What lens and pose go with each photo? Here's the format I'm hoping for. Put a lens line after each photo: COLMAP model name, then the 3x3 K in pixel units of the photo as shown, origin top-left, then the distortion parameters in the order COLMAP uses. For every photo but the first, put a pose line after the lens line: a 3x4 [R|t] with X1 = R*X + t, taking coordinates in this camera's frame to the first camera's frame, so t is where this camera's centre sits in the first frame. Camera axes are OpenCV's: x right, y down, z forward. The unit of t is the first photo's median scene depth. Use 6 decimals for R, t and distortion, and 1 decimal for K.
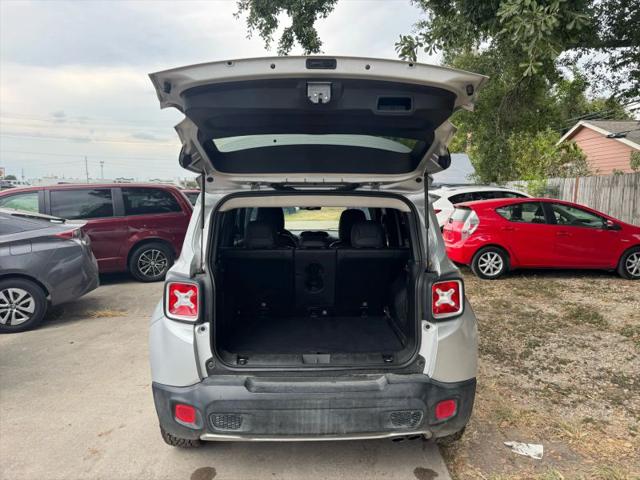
lens RADIAL K [[474.4, 0, 320.0], [0, 474.4, 240.0], [0, 0, 1]] dist [0.052567, -0.073857]
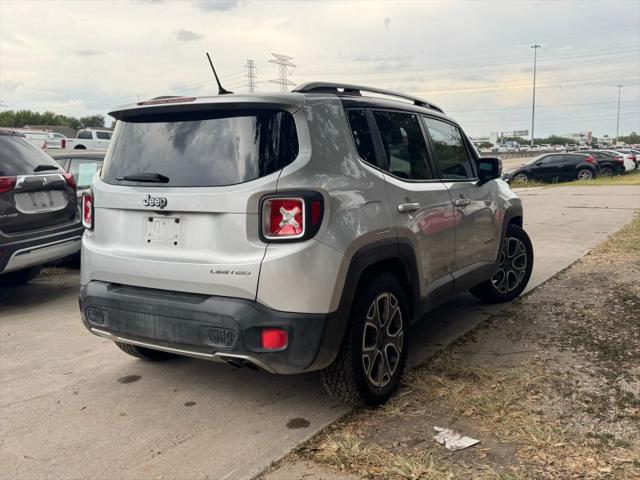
lens RADIAL K [[629.4, 0, 300.1], [0, 629.4, 238.8], [0, 0, 1]] dist [0.140736, -0.276451]
pose [[0.815309, 0.053193, -0.576577, 0.747281], [-0.036245, 0.998507, 0.040867, 0.087520], [0.577890, -0.012421, 0.816020, 0.045867]]
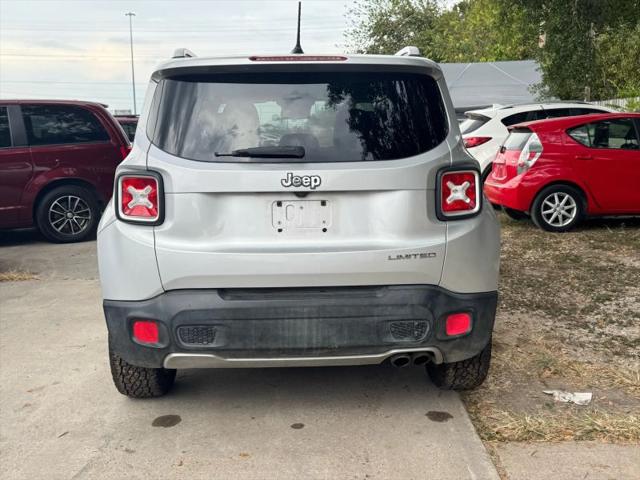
lens RADIAL K [[745.0, 0, 320.0], [0, 745.0, 240.0], [0, 0, 1]] dist [0.188529, -0.460267]
pose [[0.999888, -0.014403, 0.004072, 0.014207], [0.014245, 0.999236, 0.036385, 0.119168], [-0.004593, -0.036322, 0.999330, -0.231049]]
